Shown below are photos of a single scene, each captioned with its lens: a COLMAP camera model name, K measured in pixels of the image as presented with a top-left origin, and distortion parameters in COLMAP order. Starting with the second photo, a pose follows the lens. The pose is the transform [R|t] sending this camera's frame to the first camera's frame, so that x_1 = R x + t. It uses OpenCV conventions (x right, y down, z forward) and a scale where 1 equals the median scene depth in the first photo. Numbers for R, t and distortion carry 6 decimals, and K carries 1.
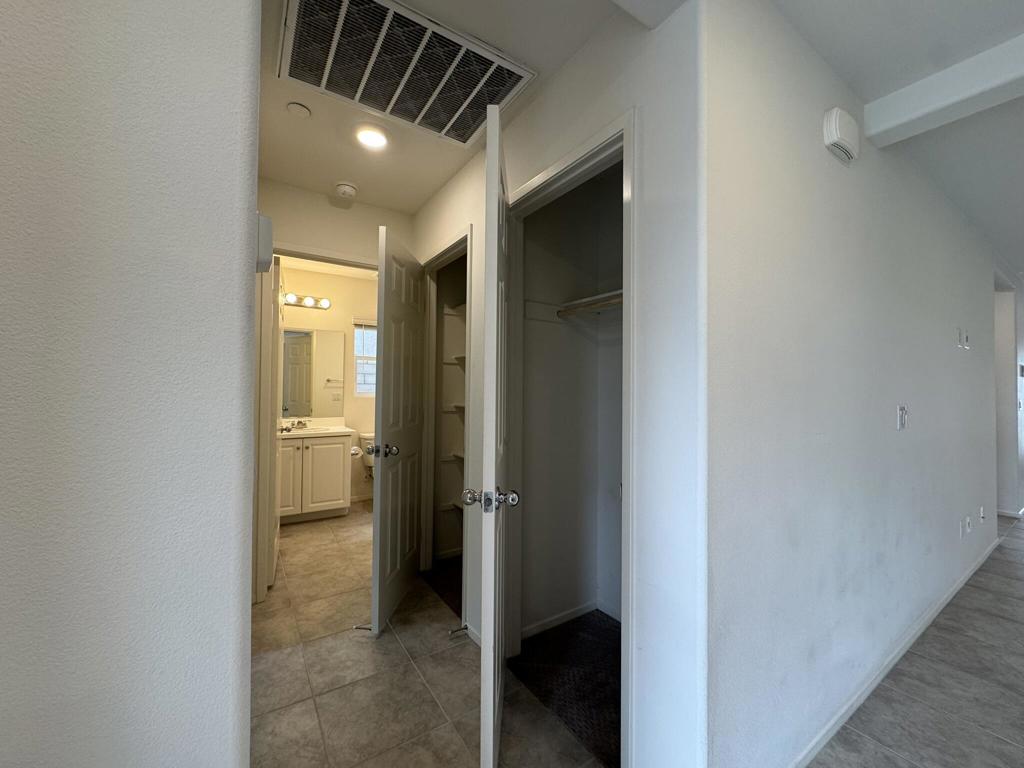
lens RADIAL K [[409.1, 0, 510.6], [0, 409.1, 383.7], [0, 0, 1]] dist [-0.001561, -0.000027]
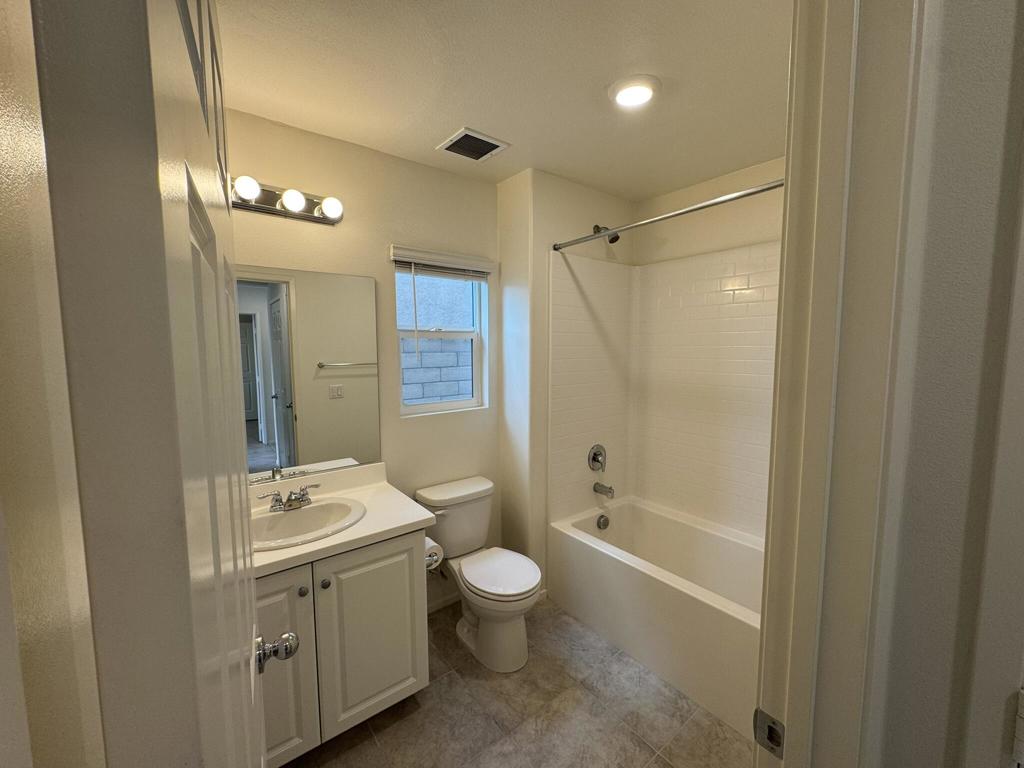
lens RADIAL K [[409.1, 0, 517.6], [0, 409.1, 380.0], [0, 0, 1]] dist [-0.001561, -0.000027]
pose [[0.994856, -0.018515, 0.099592, -0.319145], [0.007139, 0.993524, 0.113394, -0.070330], [-0.101046, -0.112100, 0.988546, 0.564501]]
